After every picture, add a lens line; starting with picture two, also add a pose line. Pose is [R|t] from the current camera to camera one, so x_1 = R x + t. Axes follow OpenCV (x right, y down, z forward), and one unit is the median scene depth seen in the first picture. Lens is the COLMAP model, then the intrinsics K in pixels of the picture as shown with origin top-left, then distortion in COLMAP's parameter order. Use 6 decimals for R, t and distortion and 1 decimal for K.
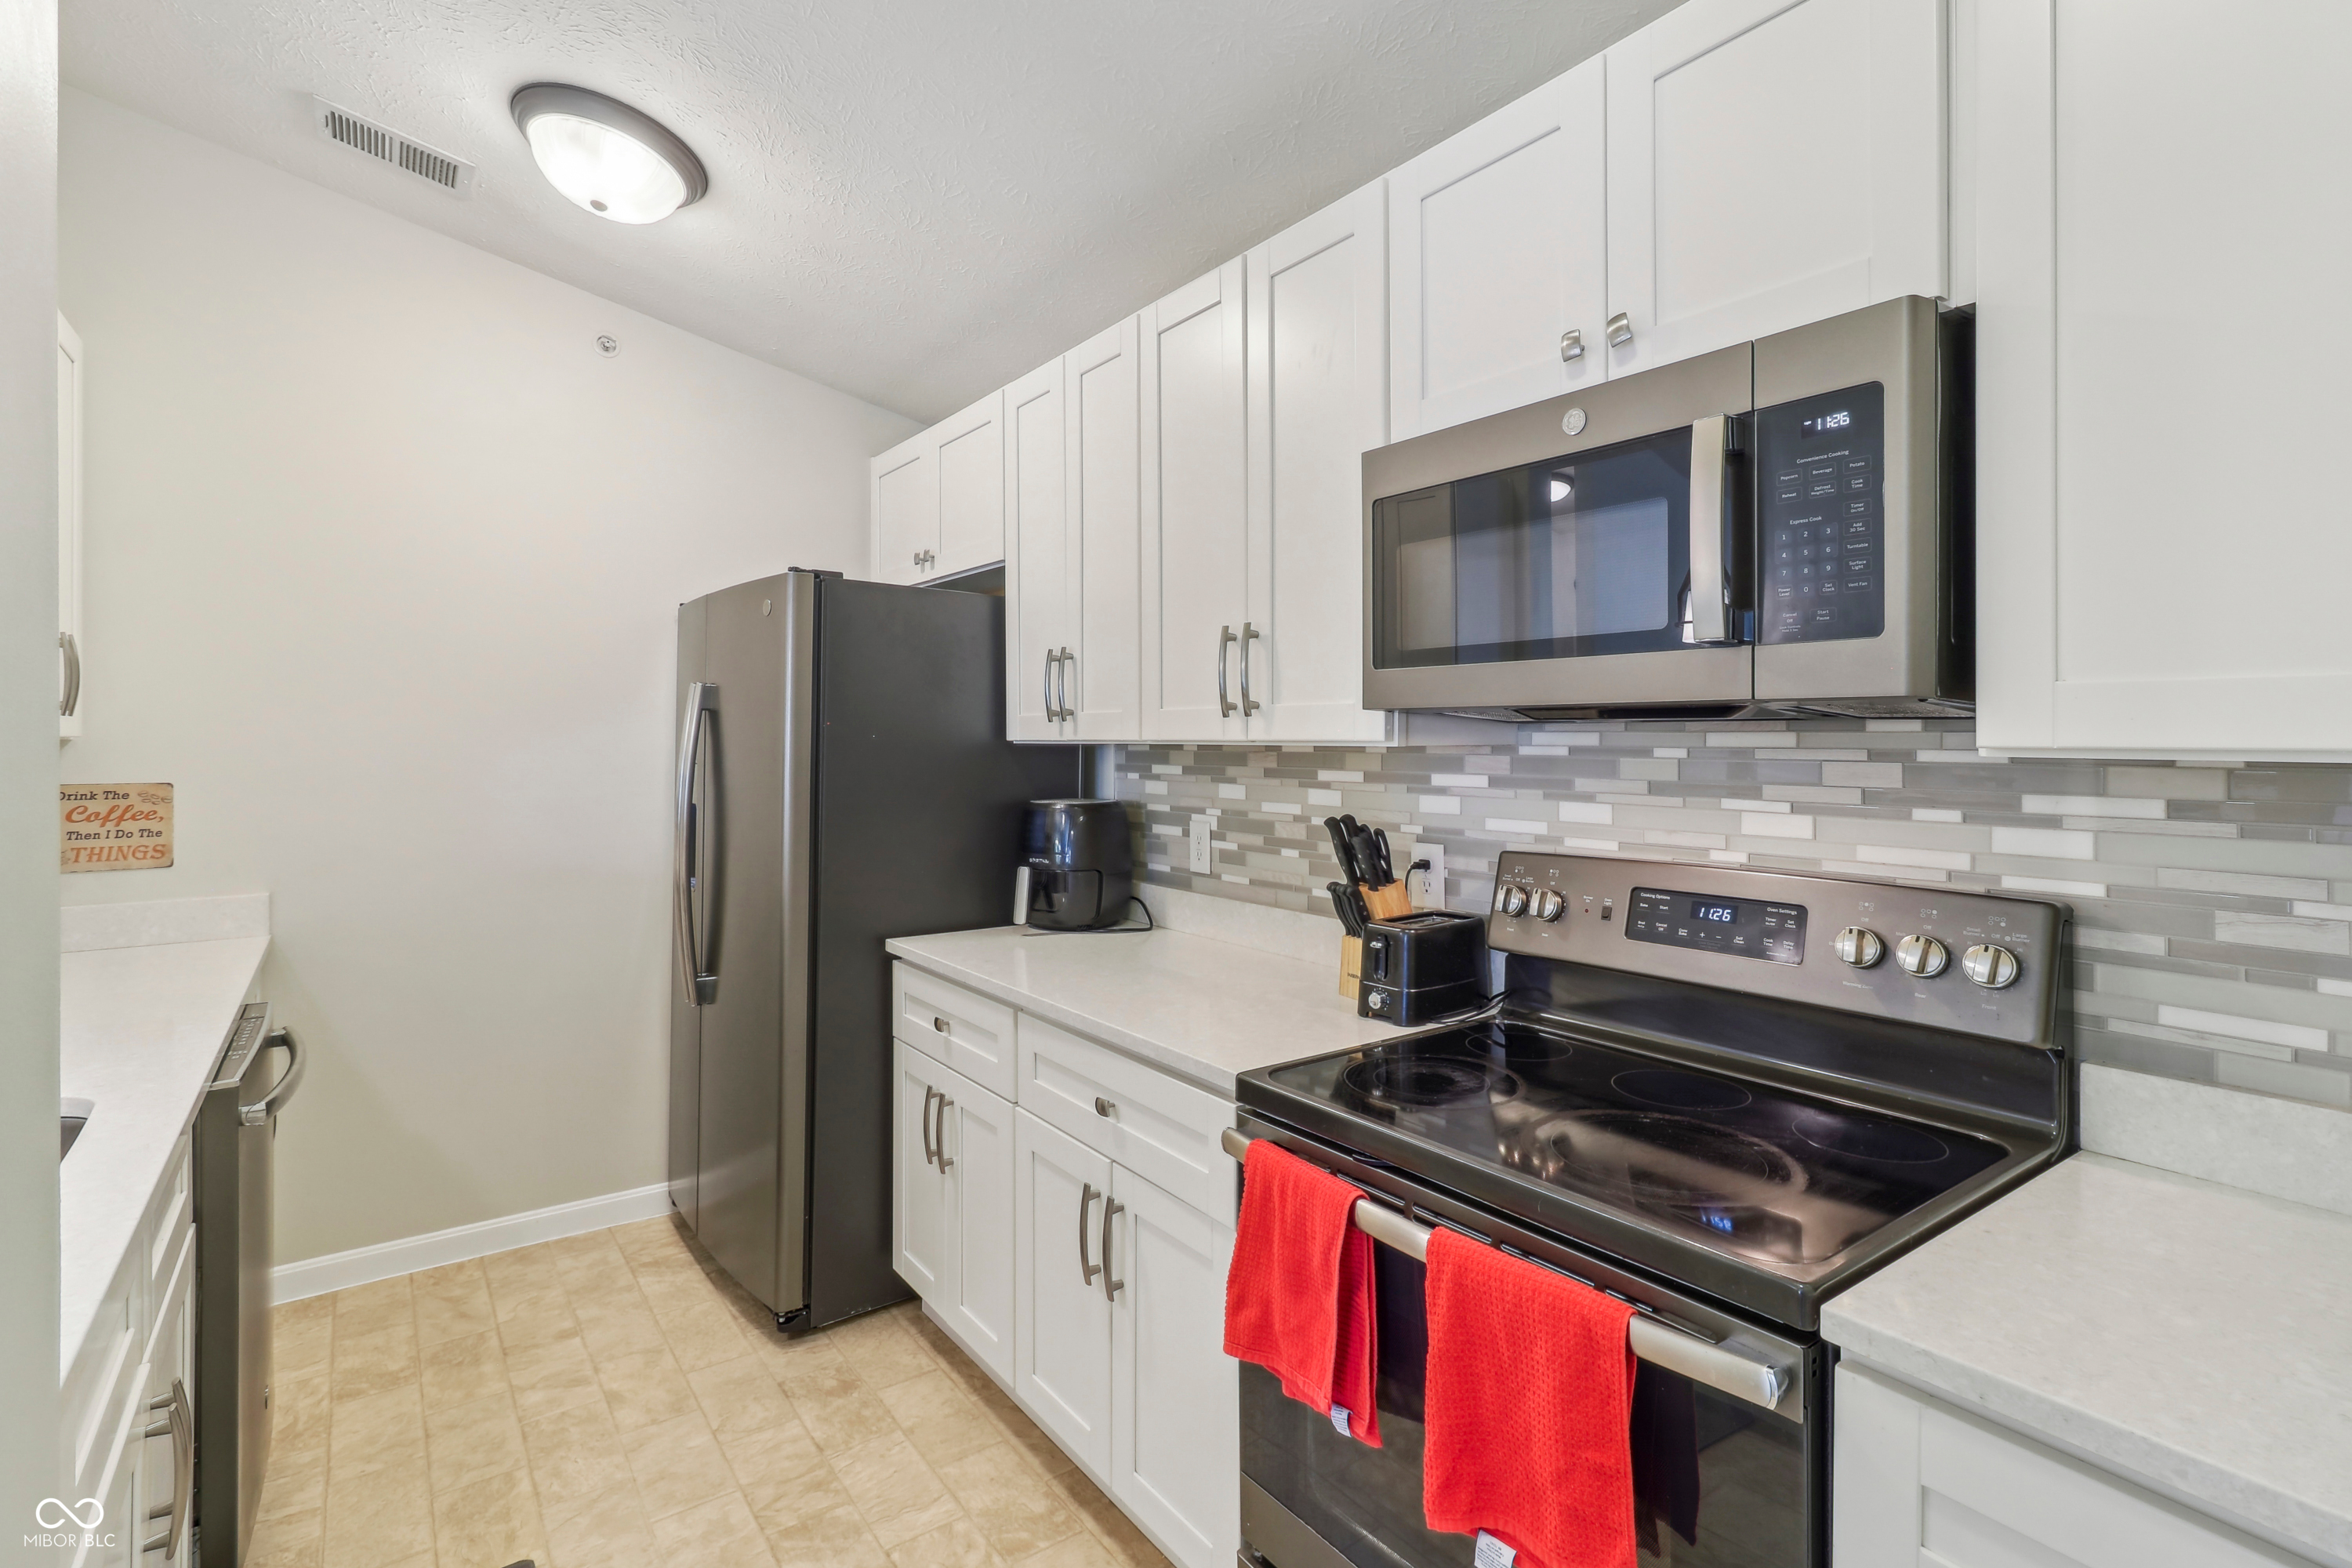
lens RADIAL K [[1087.0, 0, 1179.6], [0, 1087.0, 765.3], [0, 0, 1]] dist [0.000358, 0.000610]
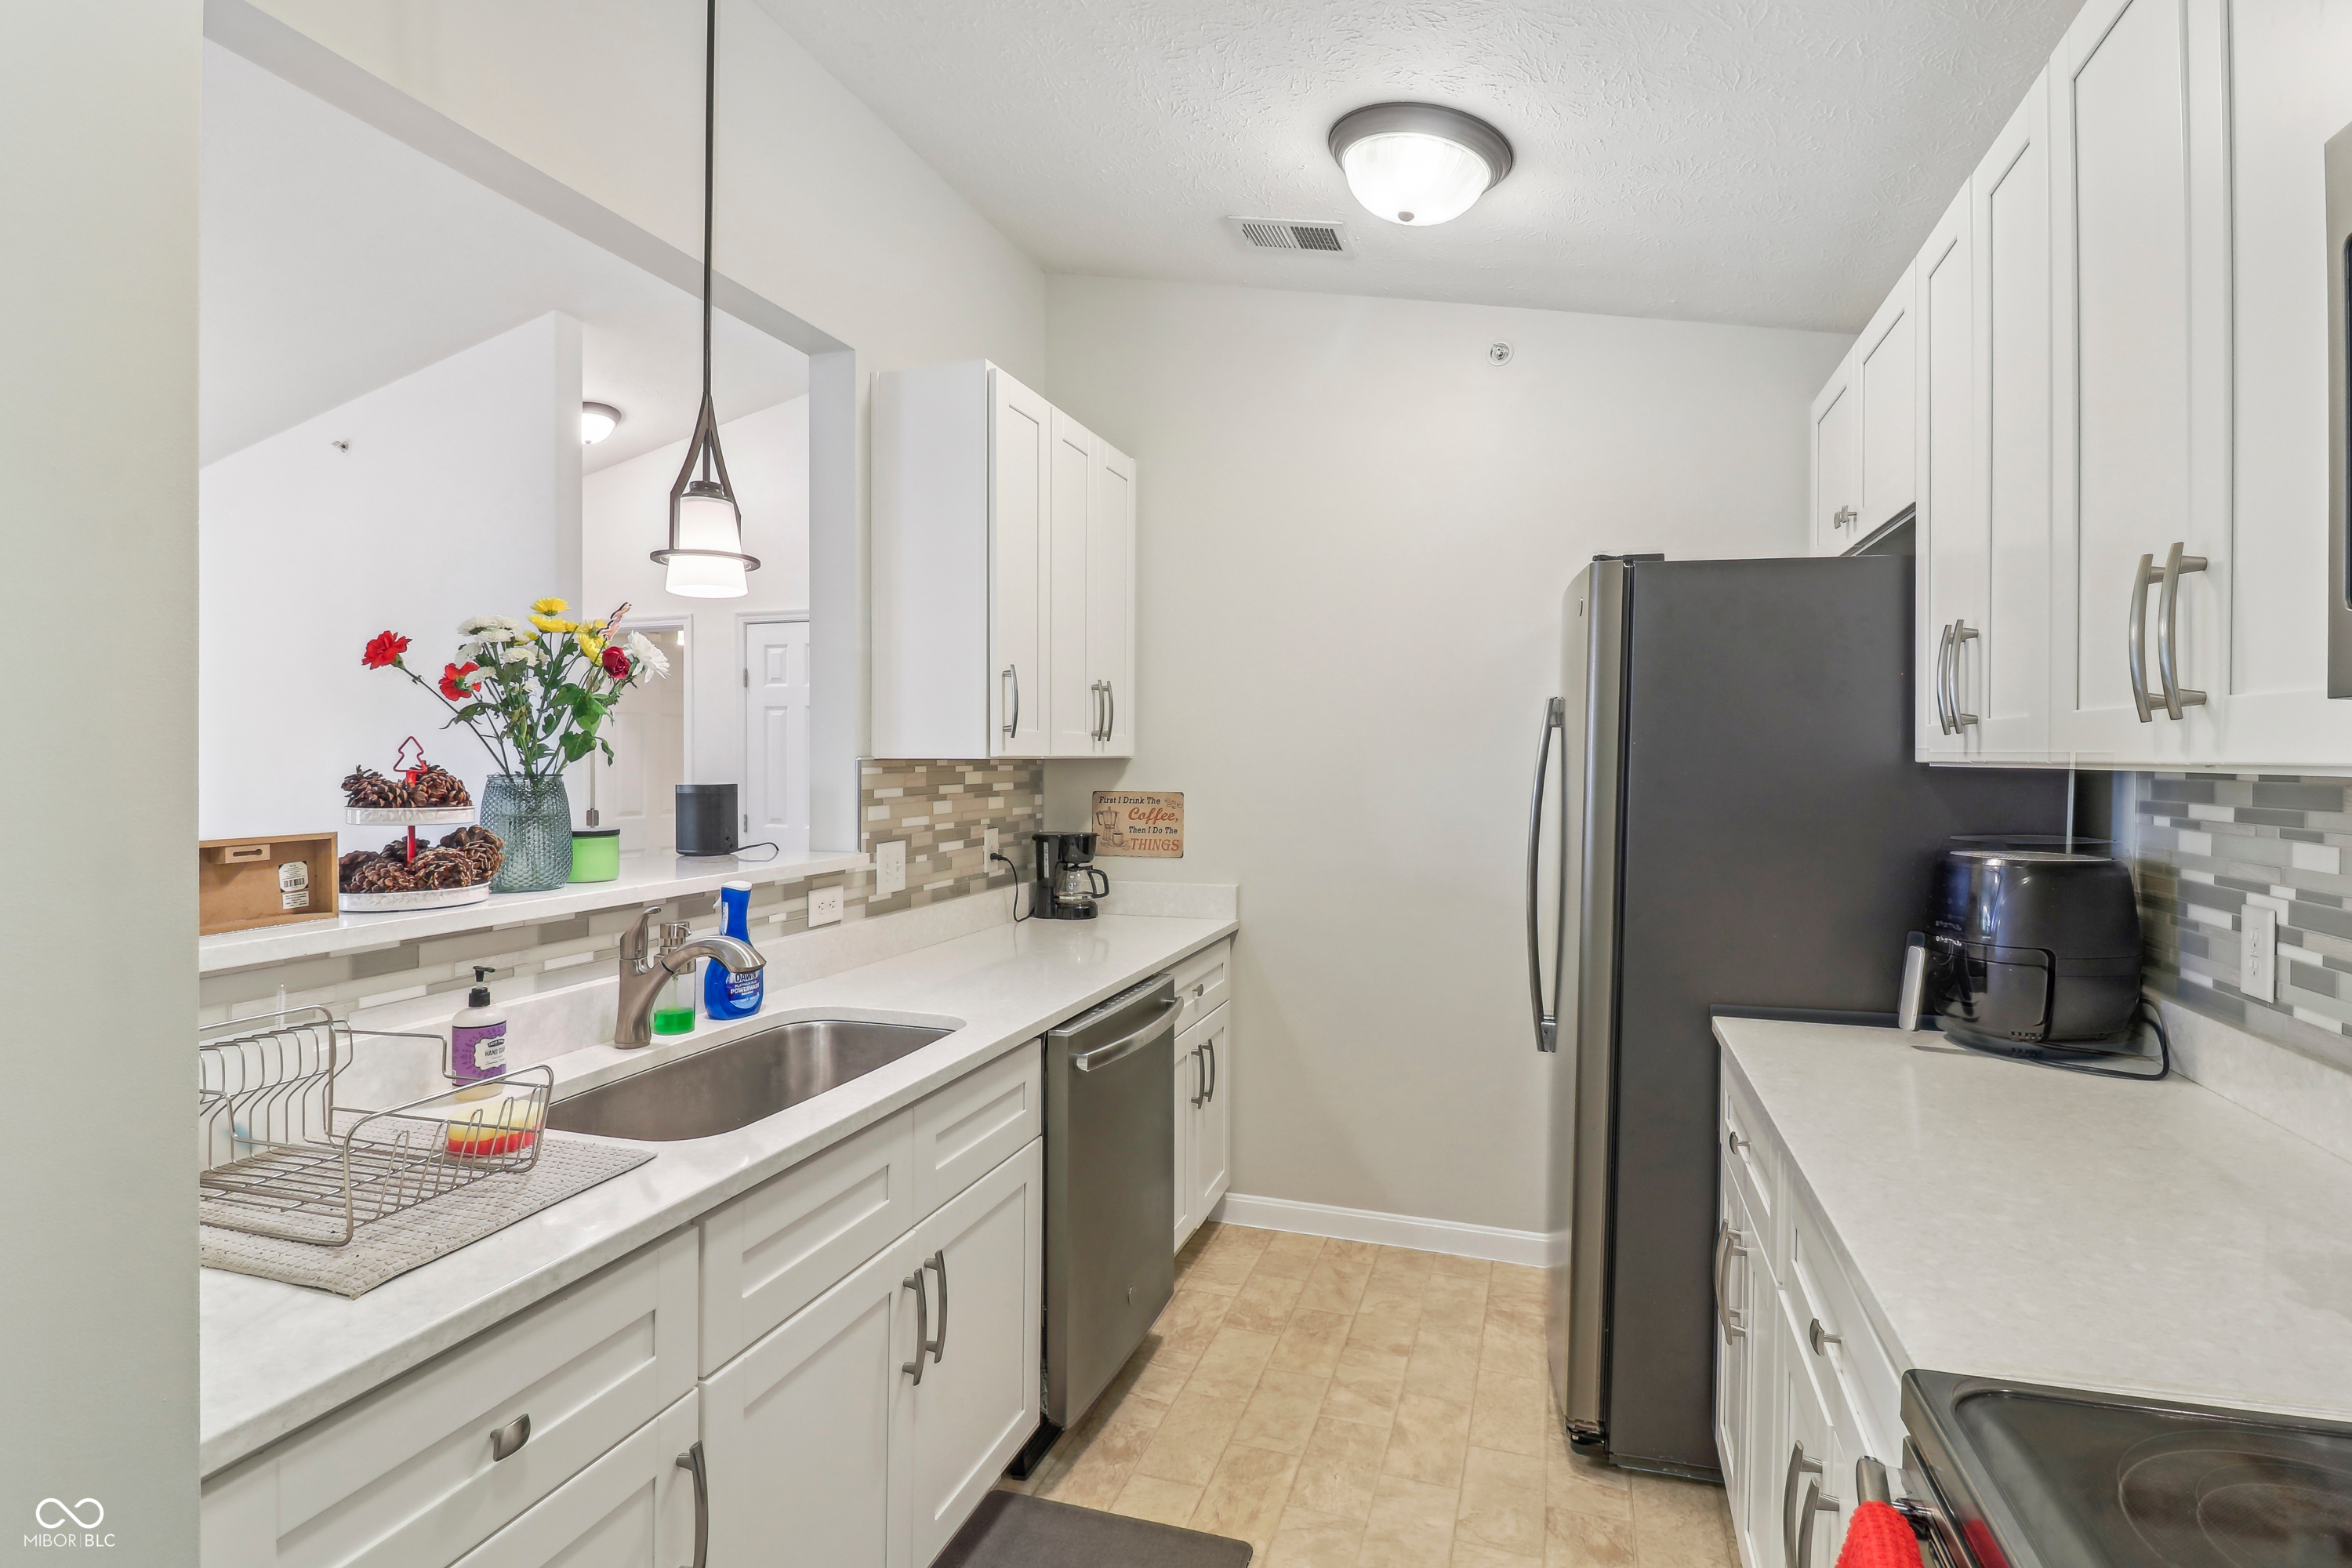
lens RADIAL K [[1146.1, 0, 1220.1], [0, 1146.1, 775.3], [0, 0, 1]] dist [-0.000376, -0.029750]
pose [[0.580316, 0.013894, -0.814273, 0.181551], [-0.020774, 0.999782, 0.002254, -0.006956], [0.814127, 0.015607, 0.580478, 0.226308]]
